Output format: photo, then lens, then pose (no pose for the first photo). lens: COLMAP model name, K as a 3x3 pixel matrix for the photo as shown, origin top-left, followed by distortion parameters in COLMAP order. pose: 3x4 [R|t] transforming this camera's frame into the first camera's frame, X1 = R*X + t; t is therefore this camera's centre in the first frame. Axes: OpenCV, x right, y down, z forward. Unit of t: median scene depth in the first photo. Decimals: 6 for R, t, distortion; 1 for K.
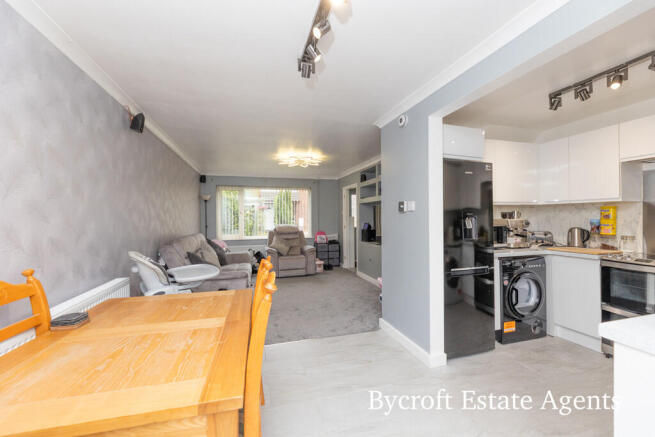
lens RADIAL K [[267.9, 0, 328.5], [0, 267.9, 218.2], [0, 0, 1]] dist [-0.001663, -0.000108]
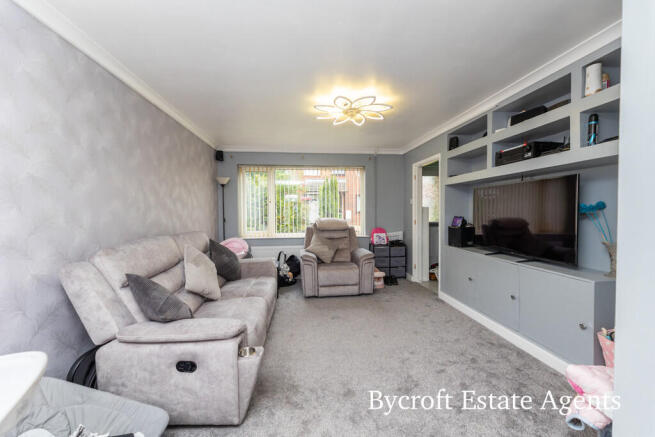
lens RADIAL K [[267.9, 0, 328.6], [0, 267.9, 217.8], [0, 0, 1]] dist [-0.001663, -0.000108]
pose [[0.985079, 0.005082, -0.172030, -0.041502], [-0.000693, 0.999673, 0.025567, 0.005339], [0.172103, -0.025066, 0.984760, 0.309592]]
